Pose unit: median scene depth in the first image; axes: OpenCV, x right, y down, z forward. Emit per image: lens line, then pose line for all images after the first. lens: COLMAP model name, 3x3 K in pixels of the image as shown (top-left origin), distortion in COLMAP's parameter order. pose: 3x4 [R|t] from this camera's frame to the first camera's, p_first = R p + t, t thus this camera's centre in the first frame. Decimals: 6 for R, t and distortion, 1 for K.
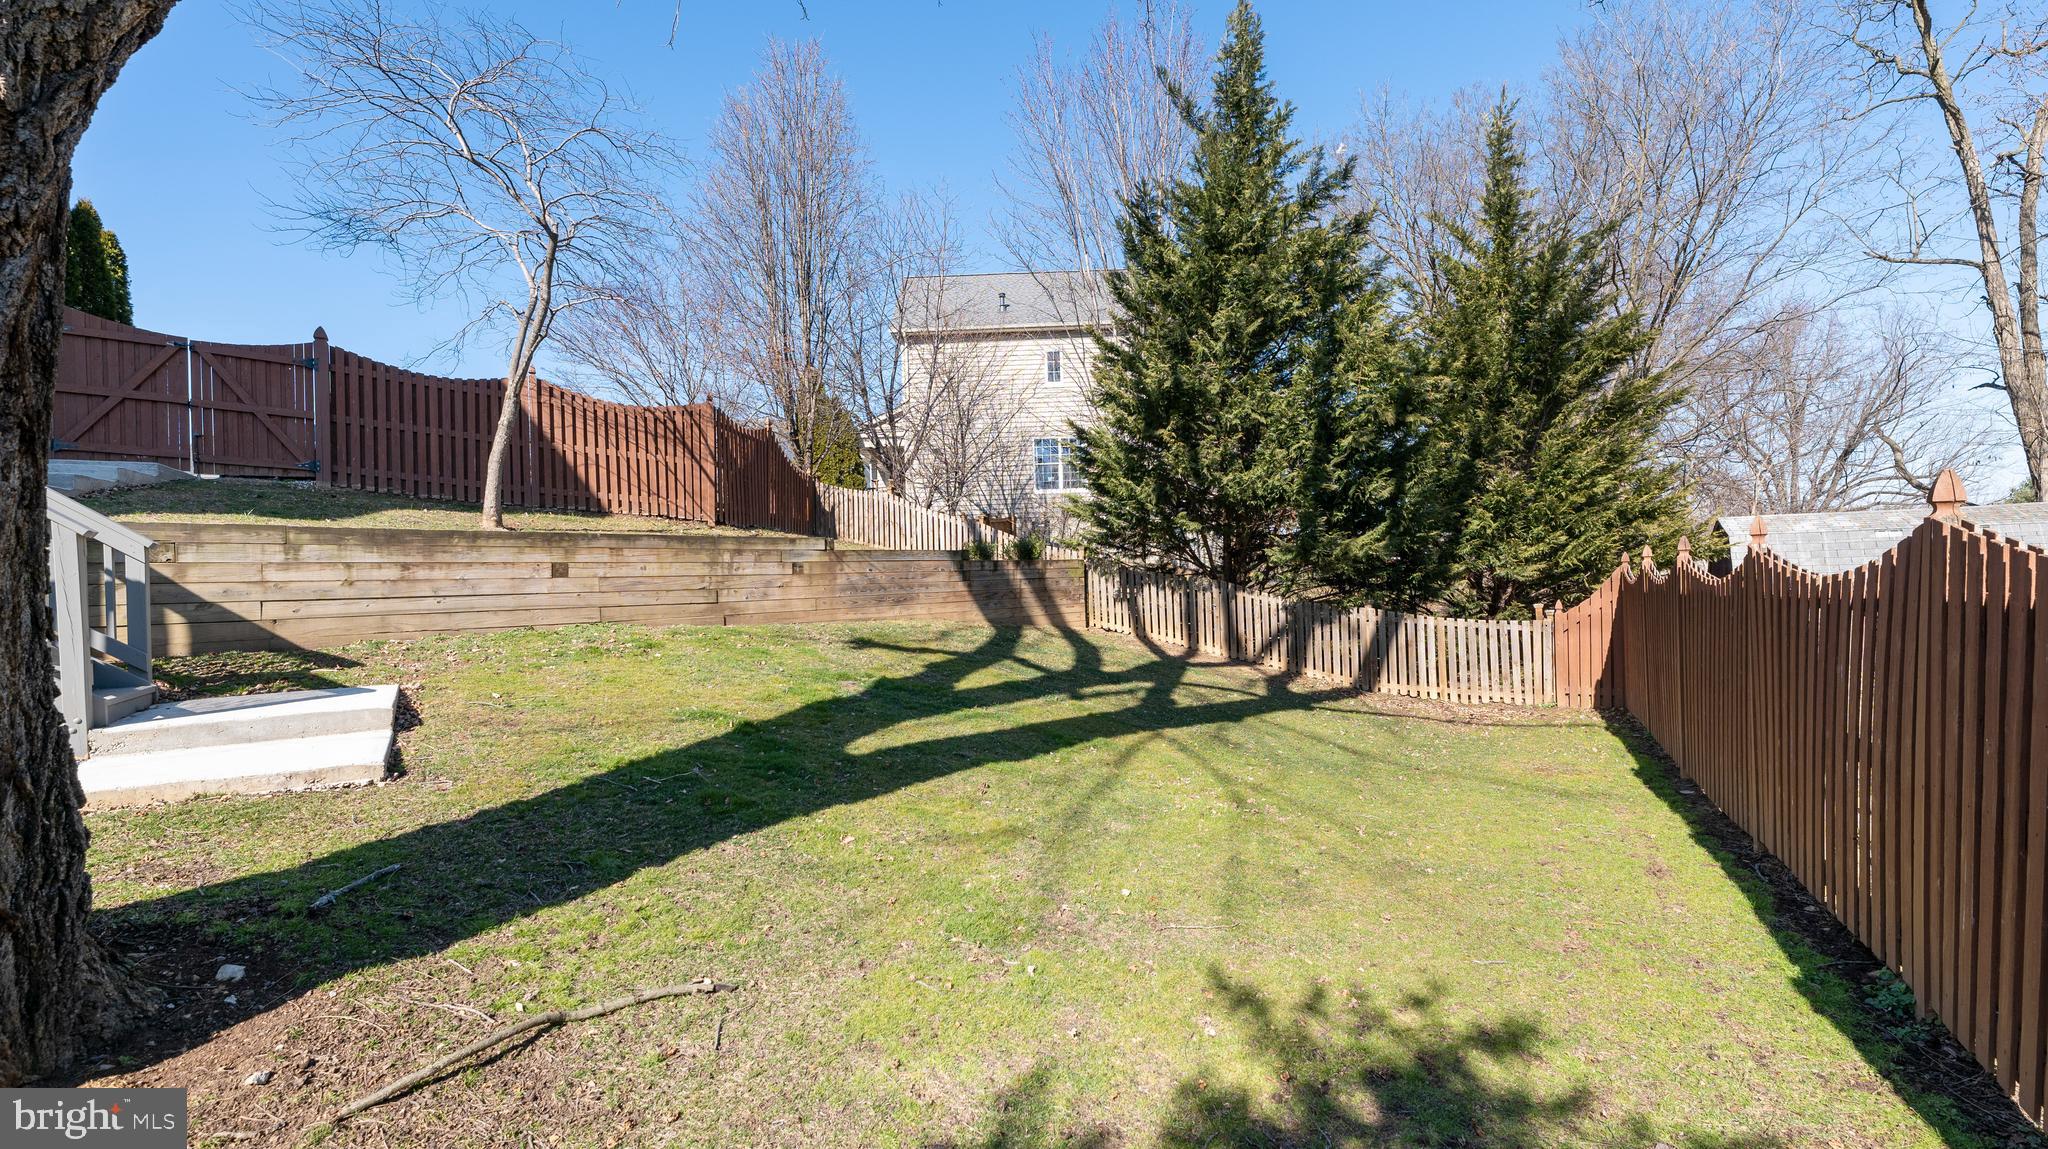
lens RADIAL K [[840.7, 0, 1032.0], [0, 840.7, 568.9], [0, 0, 1]] dist [0.015708, 0.000485]
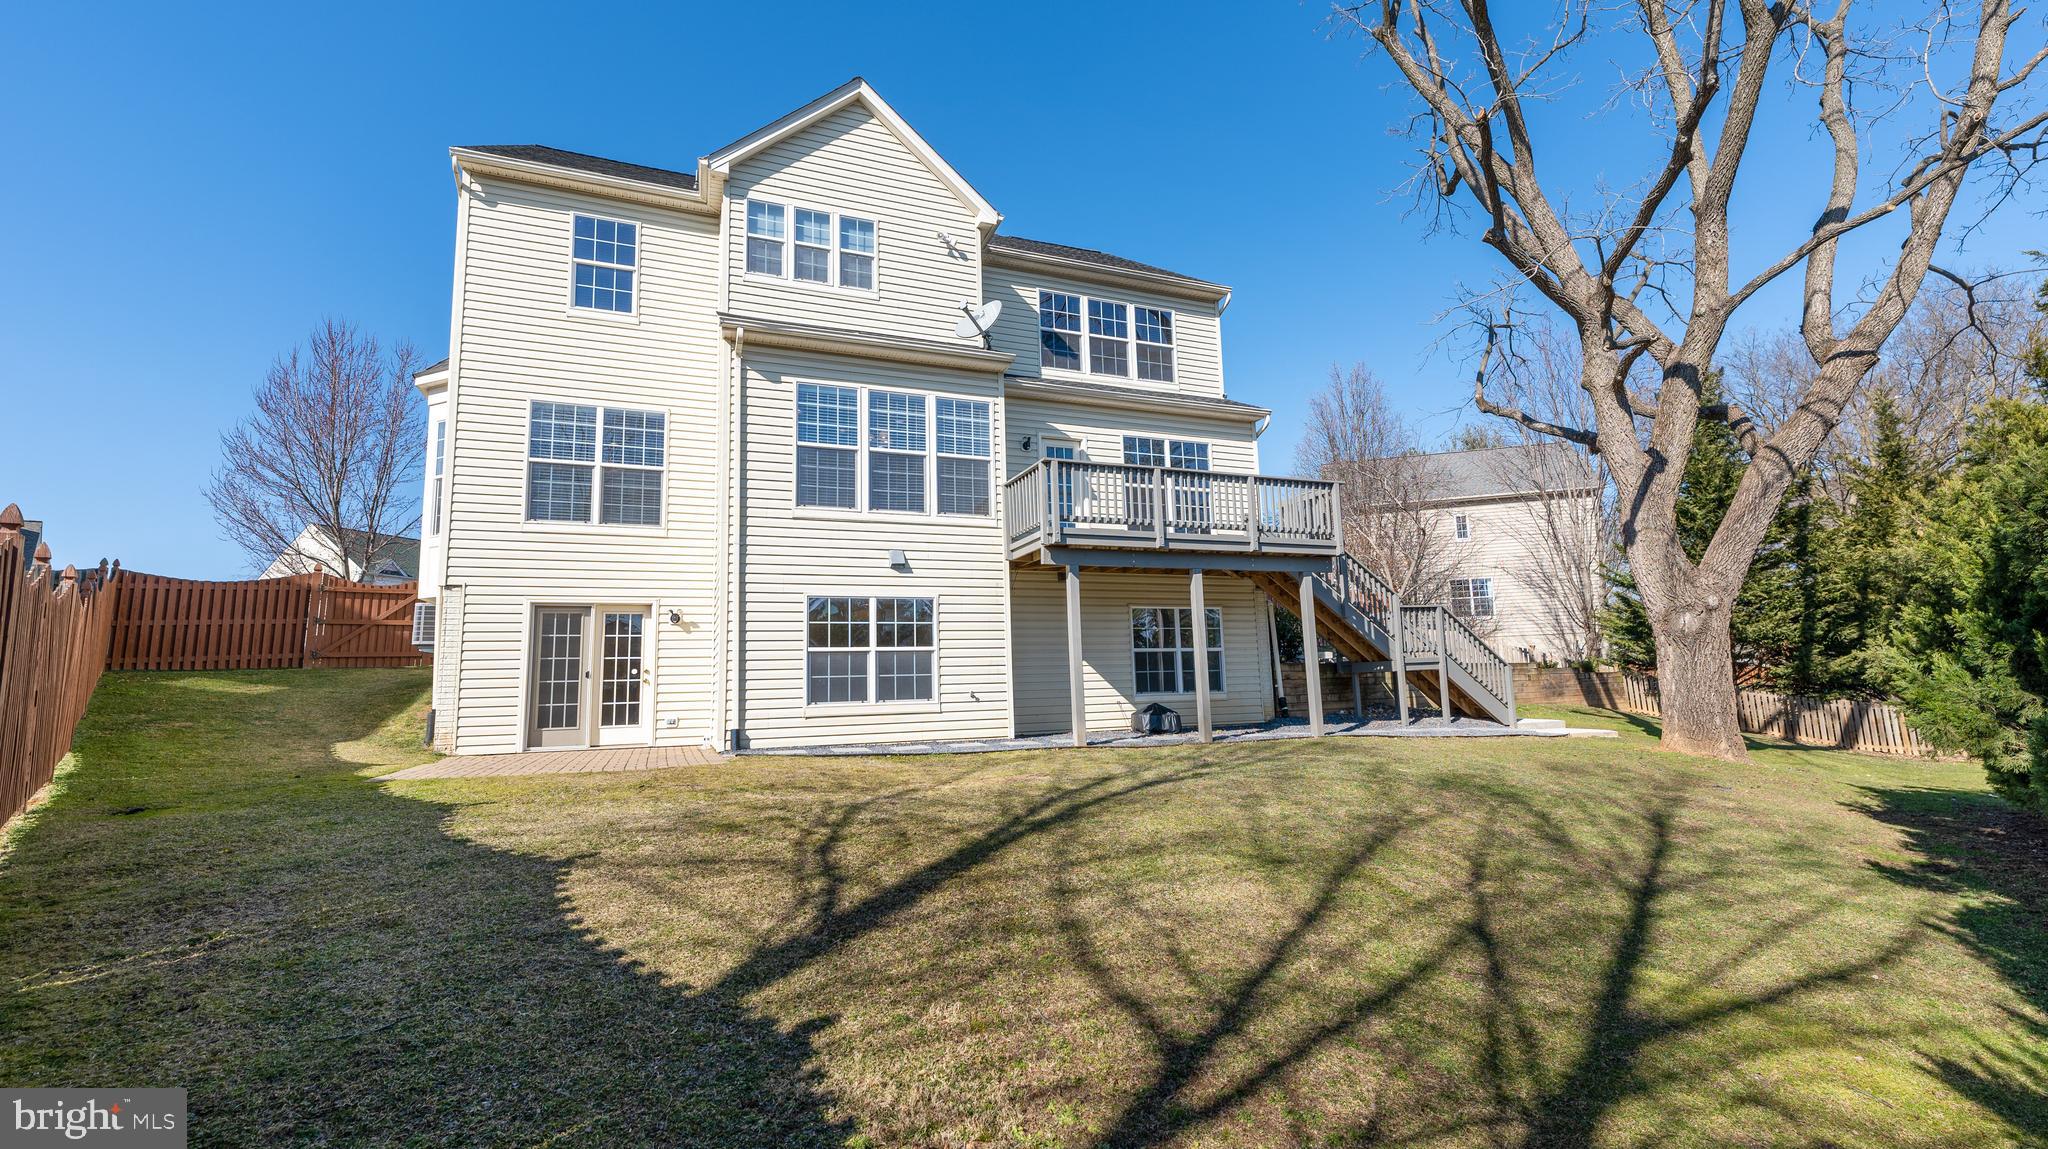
lens RADIAL K [[838.1, 0, 1011.4], [0, 838.1, 569.1], [0, 0, 1]] dist [0.010007, 0.000202]
pose [[0.968157, -0.036444, -0.247679, -0.807303], [0.004762, 0.991850, -0.127325, -0.007241], [0.250300, 0.122091, 0.960439, -1.121758]]
